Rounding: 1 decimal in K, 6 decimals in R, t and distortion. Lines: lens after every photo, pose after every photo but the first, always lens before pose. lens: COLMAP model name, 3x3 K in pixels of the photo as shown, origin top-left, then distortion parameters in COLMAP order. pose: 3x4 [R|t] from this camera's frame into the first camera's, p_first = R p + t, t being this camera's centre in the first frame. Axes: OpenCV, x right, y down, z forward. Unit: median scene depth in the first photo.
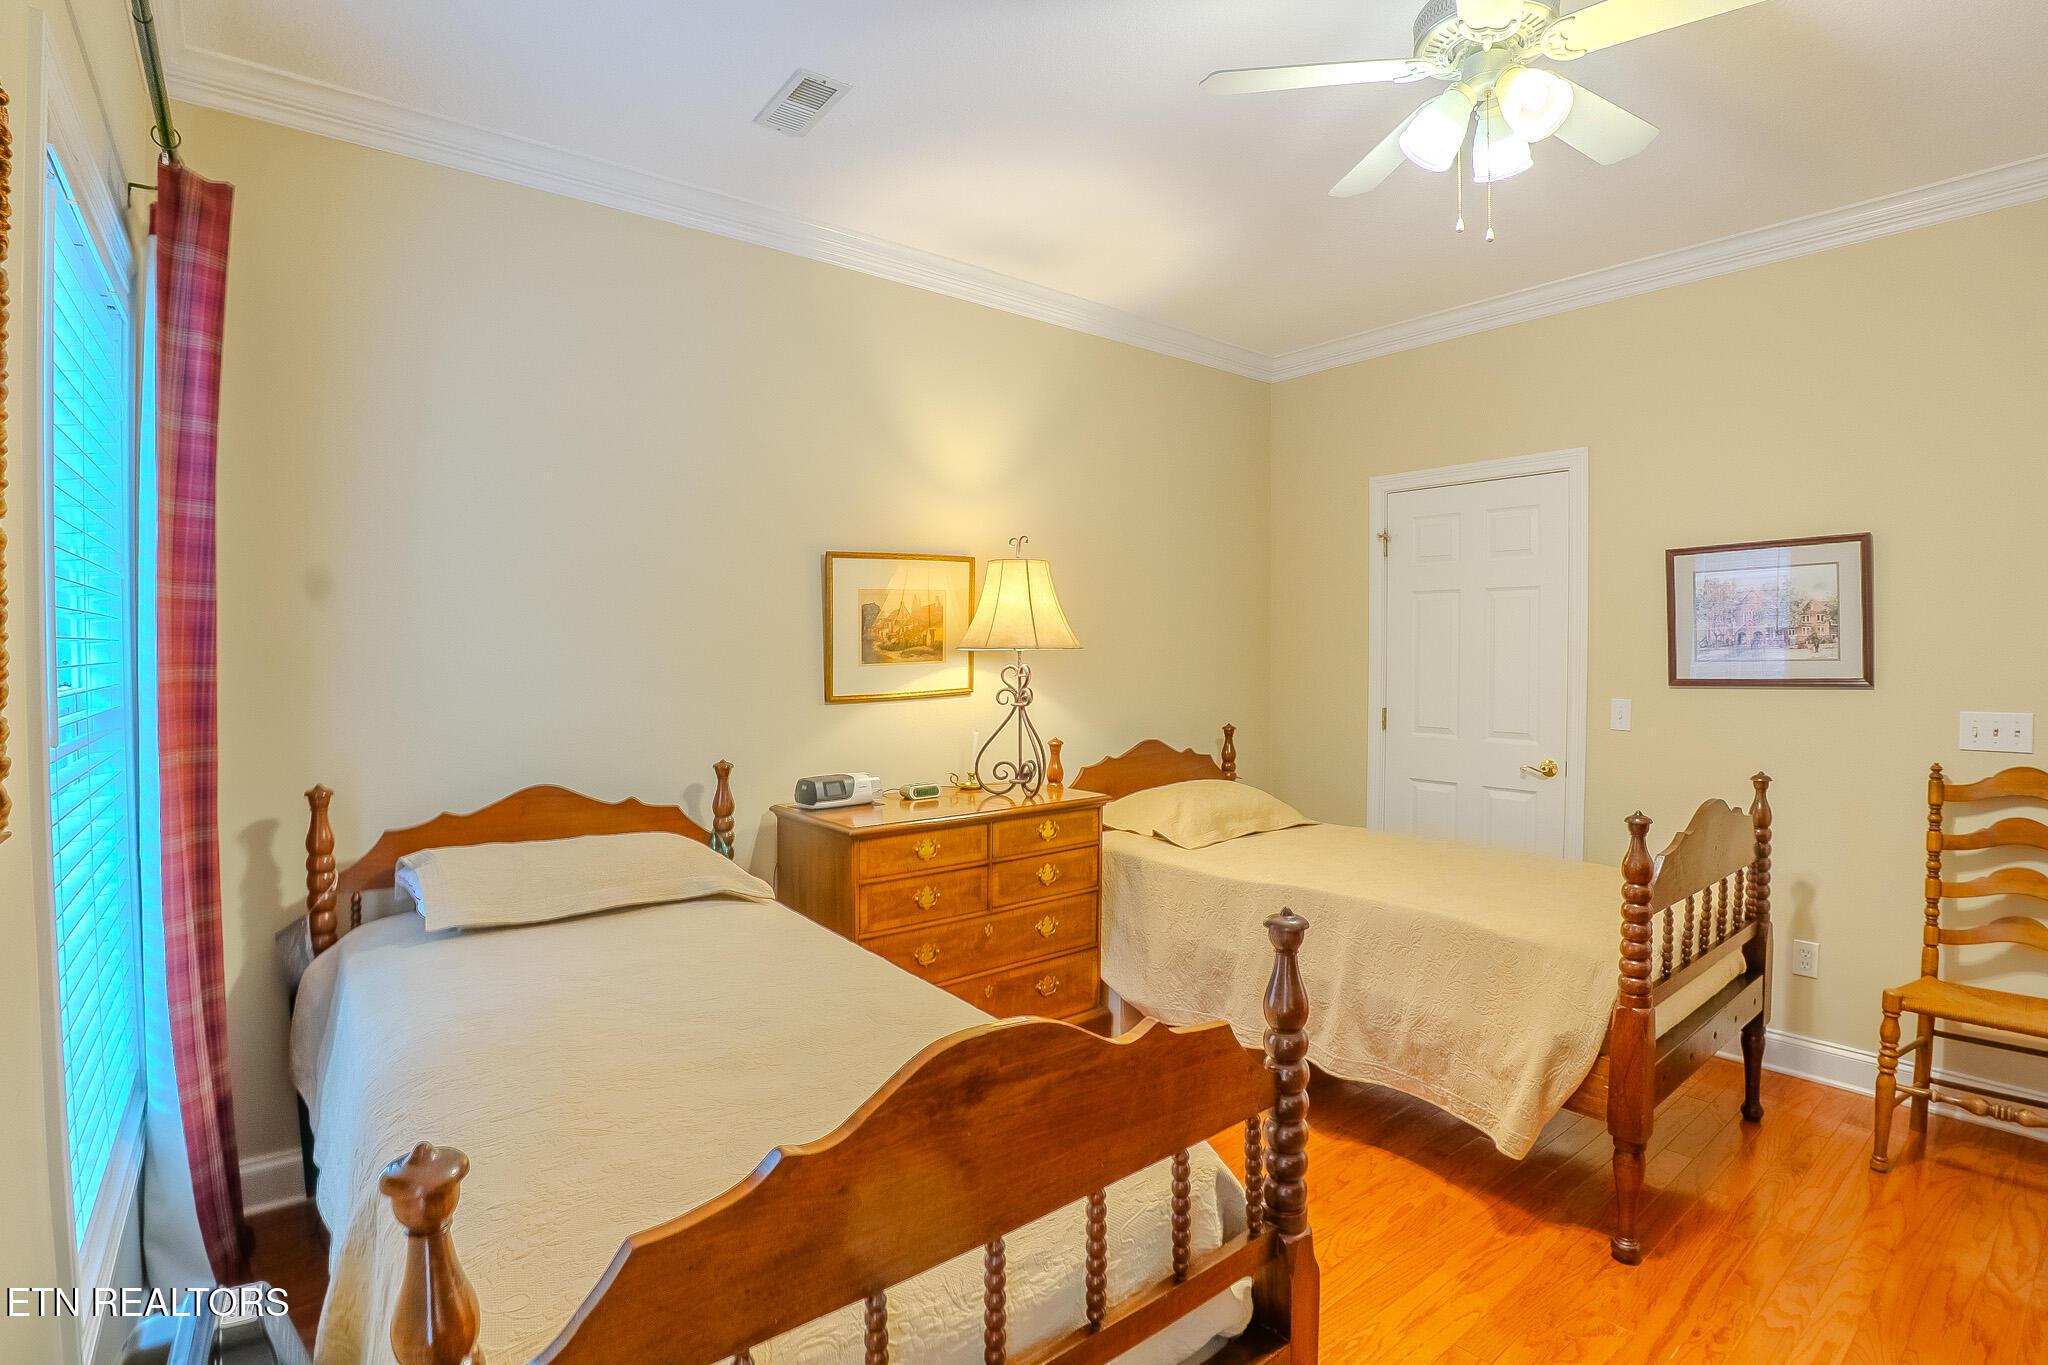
lens RADIAL K [[967.8, 0, 1019.9], [0, 967.8, 675.1], [0, 0, 1]] dist [-0.085745, 0.021134]
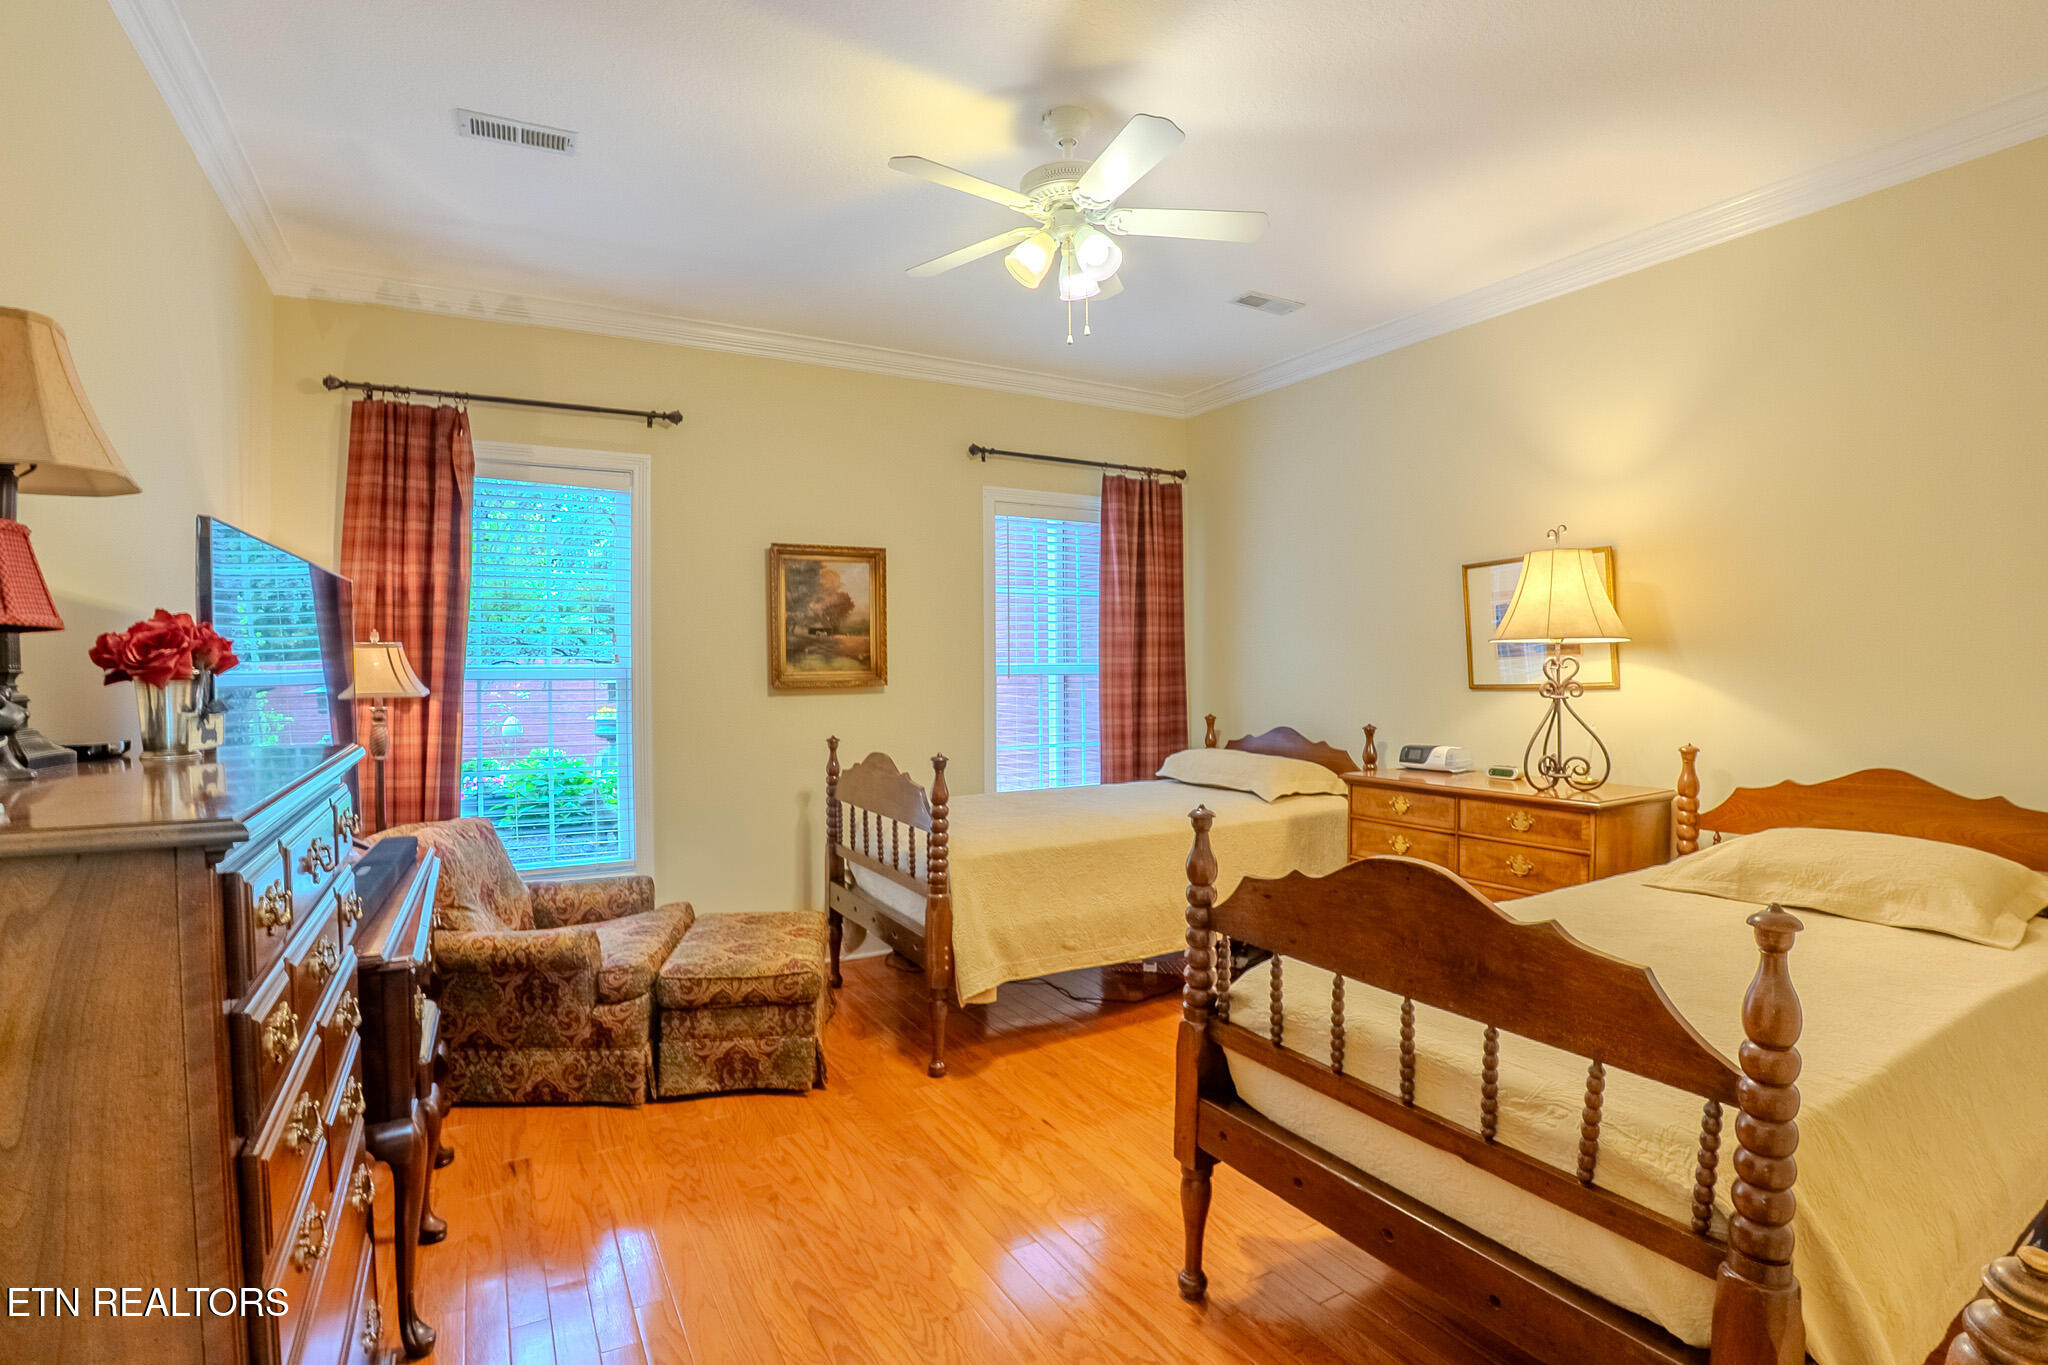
lens RADIAL K [[967.8, 0, 1019.9], [0, 967.8, 675.1], [0, 0, 1]] dist [-0.085745, 0.021134]
pose [[-0.143585, 0.010666, -0.989581, 1.102992], [-0.019590, 0.999715, 0.013618, 0.005756], [0.989444, 0.021342, -0.143335, 0.639898]]
